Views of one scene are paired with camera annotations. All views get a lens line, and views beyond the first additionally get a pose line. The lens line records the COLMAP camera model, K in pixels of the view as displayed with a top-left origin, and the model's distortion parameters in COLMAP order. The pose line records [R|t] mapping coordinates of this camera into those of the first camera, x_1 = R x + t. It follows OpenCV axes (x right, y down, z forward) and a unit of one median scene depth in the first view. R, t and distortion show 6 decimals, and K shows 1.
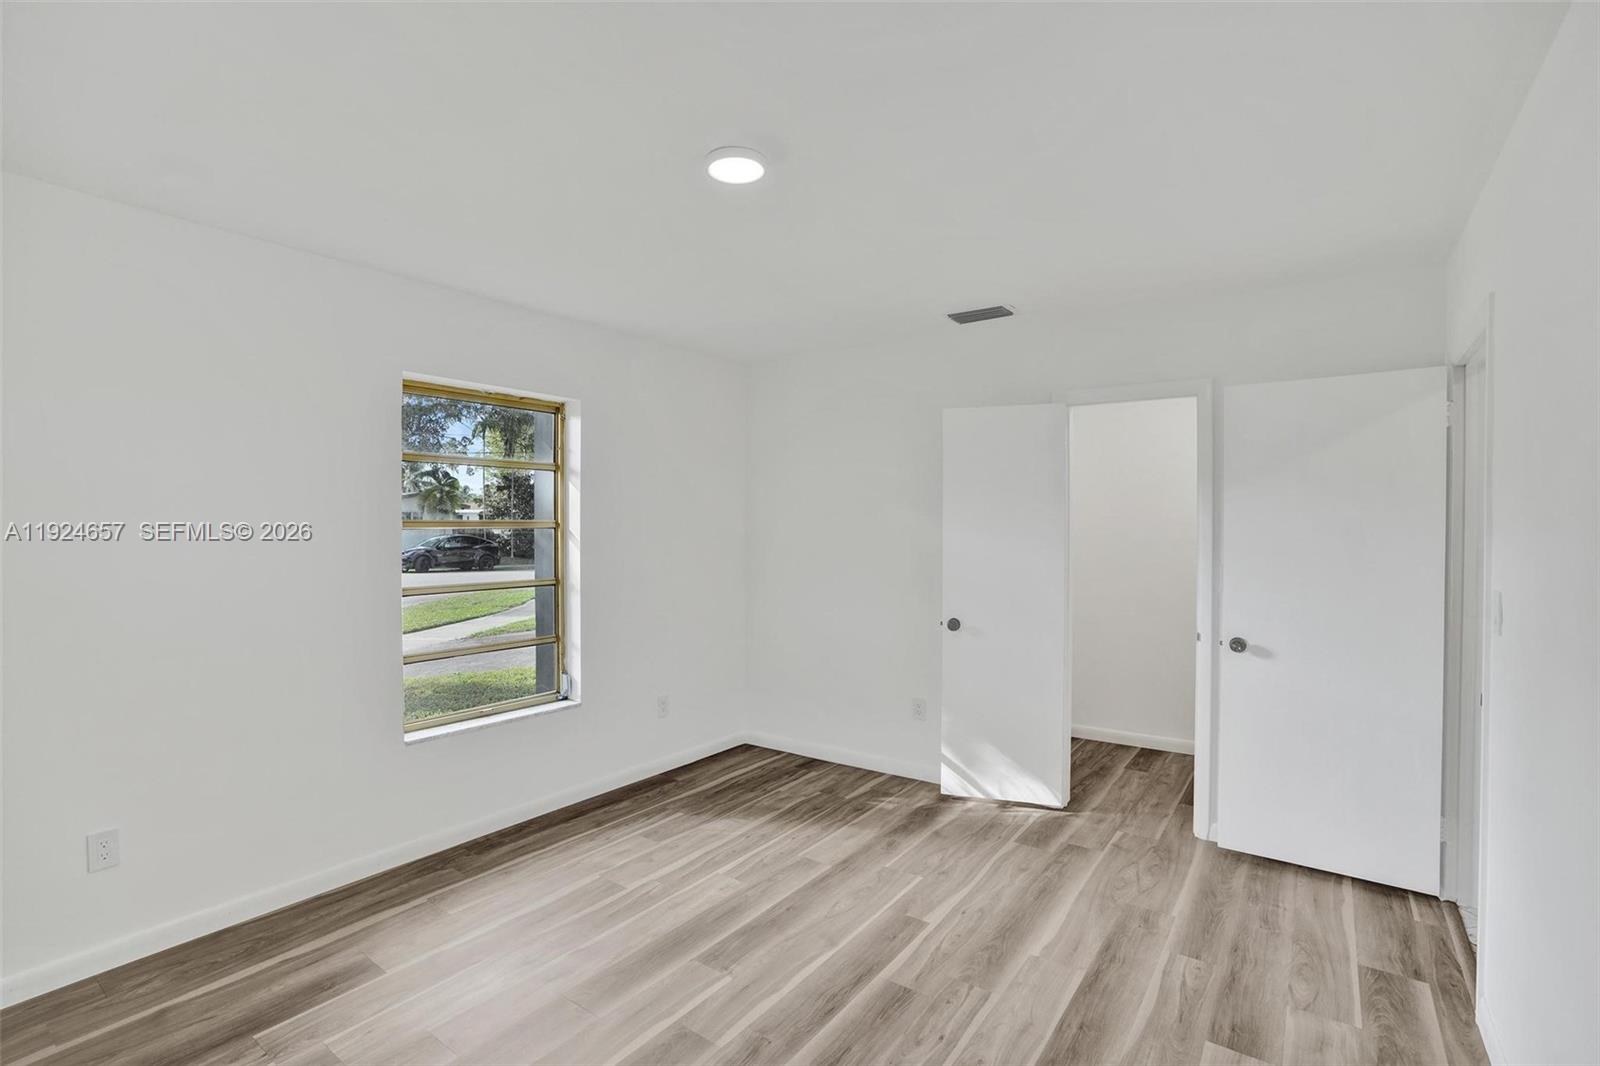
lens RADIAL K [[777.5, 0, 800.0], [0, 777.5, 533.0], [0, 0, 1]] dist [-0.058613, 0.029092]
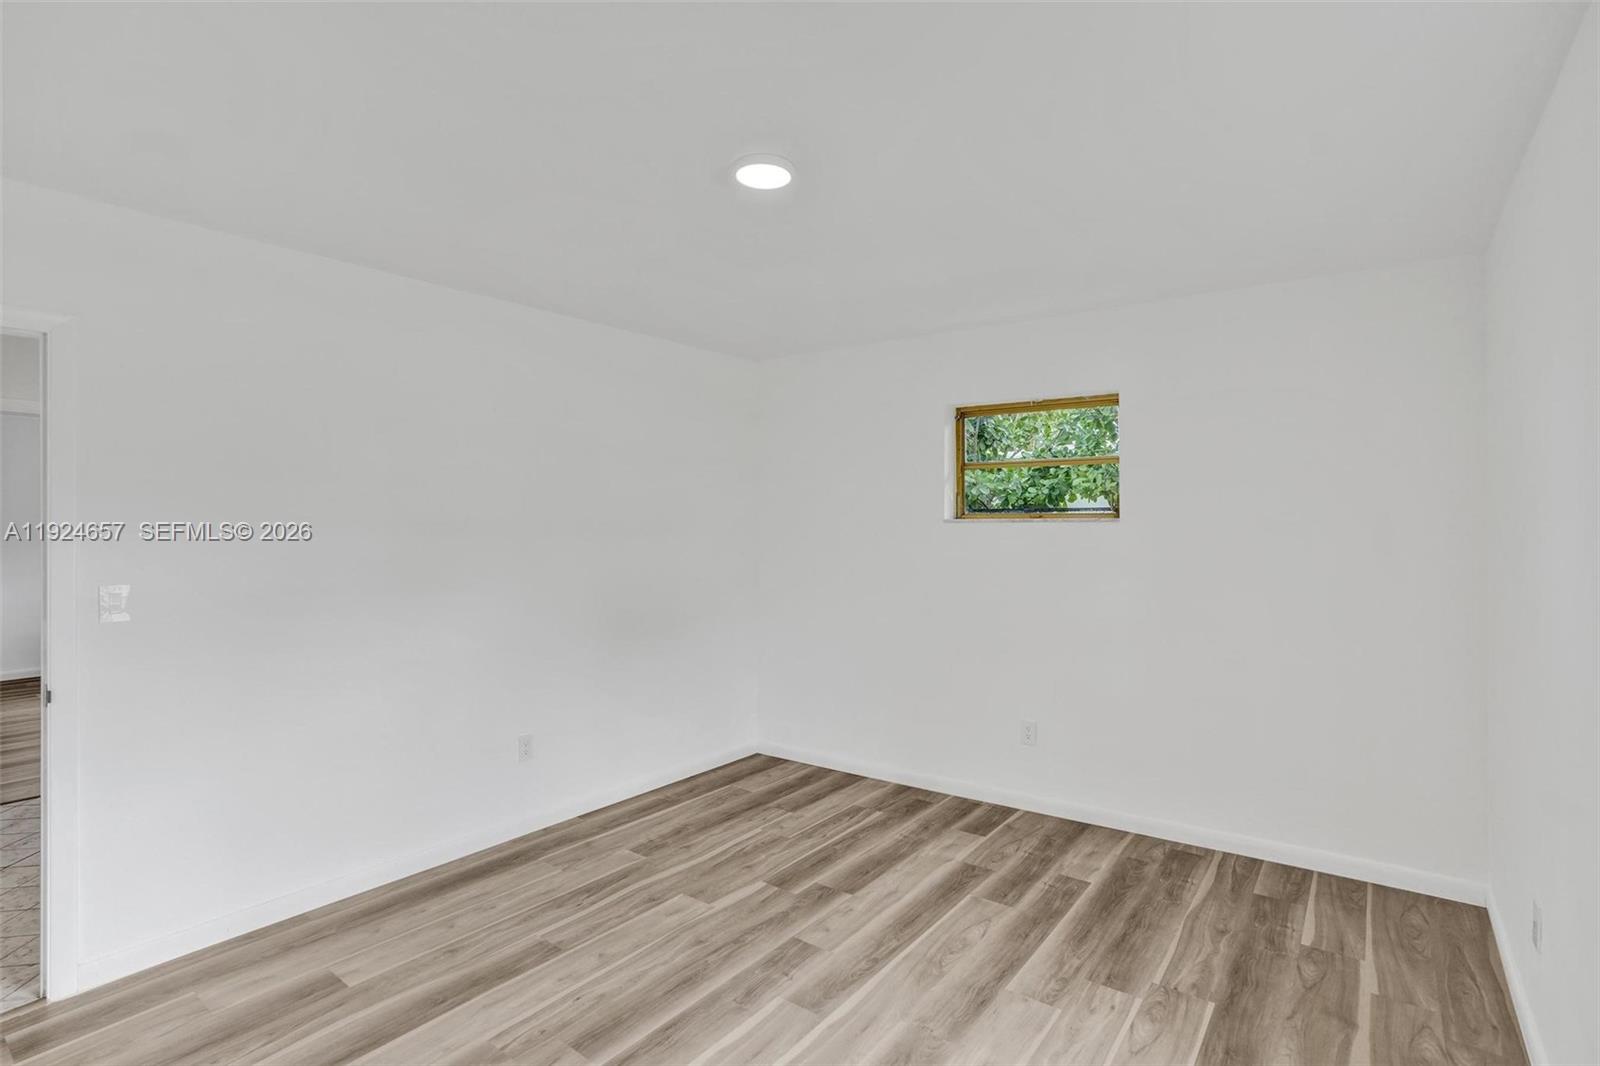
lens RADIAL K [[777.5, 0, 800.0], [0, 777.5, 533.0], [0, 0, 1]] dist [-0.058613, 0.029092]
pose [[-0.999232, 0.000328, 0.039170, -0.102833], [0.001404, 0.999622, 0.027454, -0.019075], [-0.039146, 0.027488, -0.998855, 1.212413]]
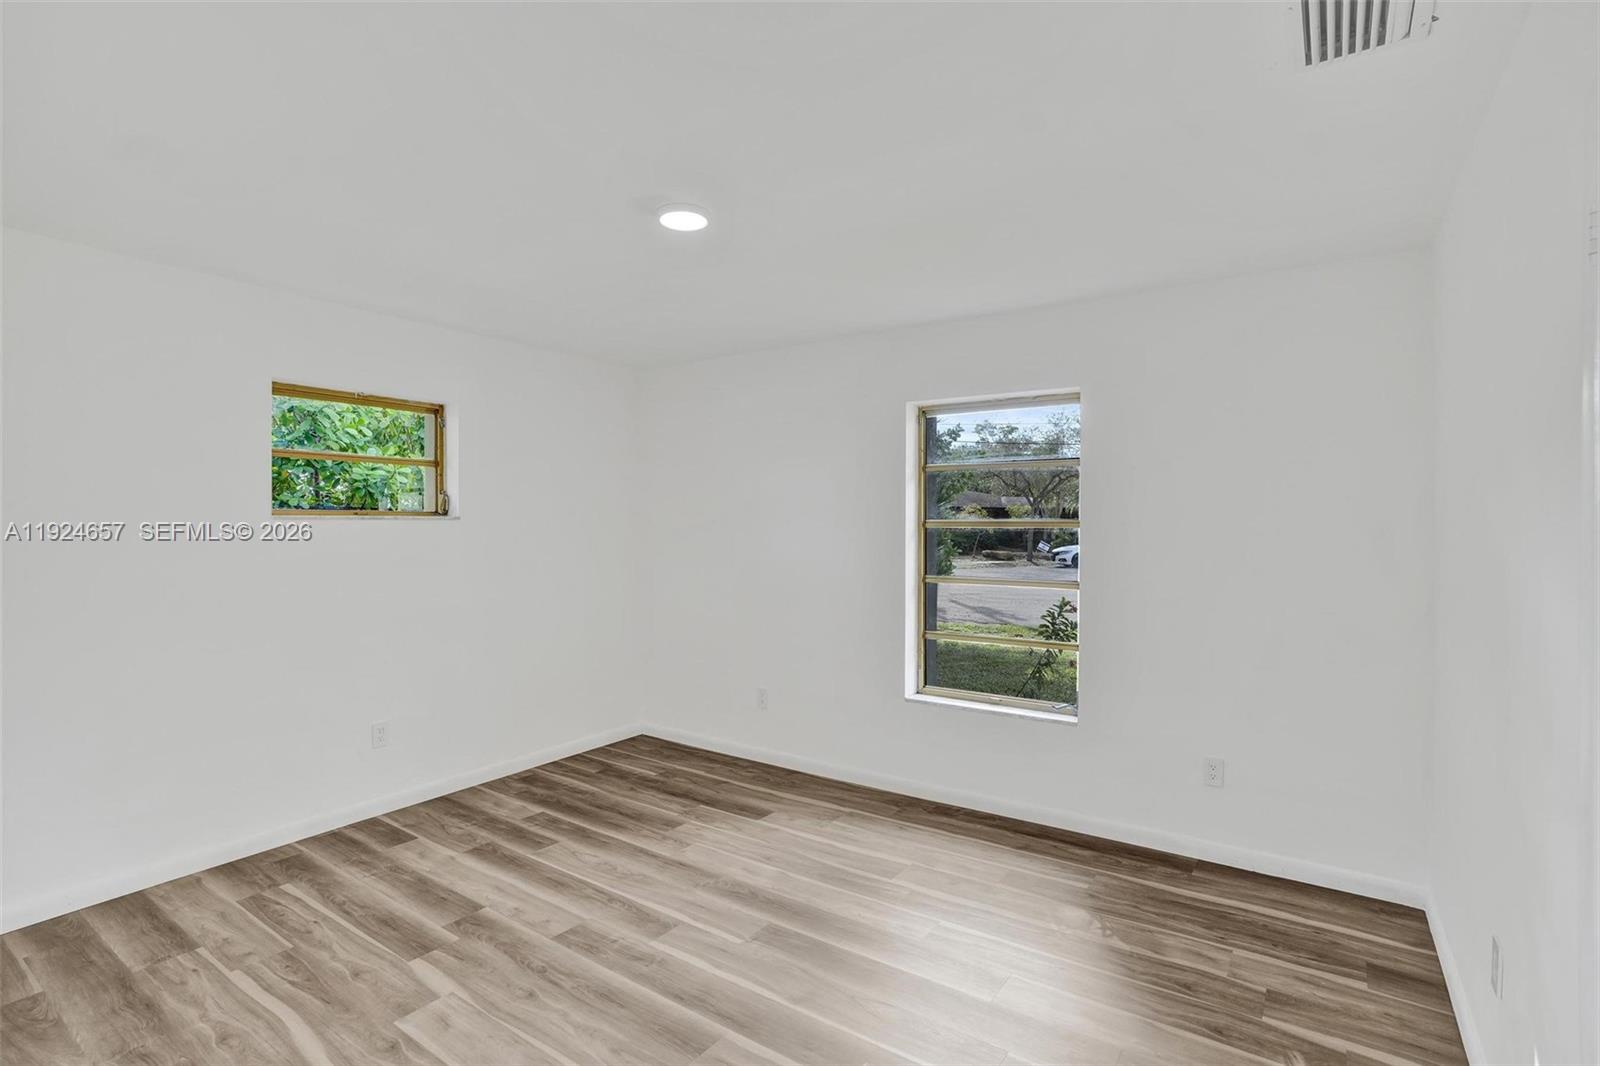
lens RADIAL K [[777.5, 0, 800.0], [0, 777.5, 533.0], [0, 0, 1]] dist [-0.058613, 0.029092]
pose [[-0.004477, 0.015971, -0.999862, 0.668338], [-0.013531, 0.999780, 0.016030, -0.017801], [0.999898, 0.013601, -0.004260, 0.722453]]
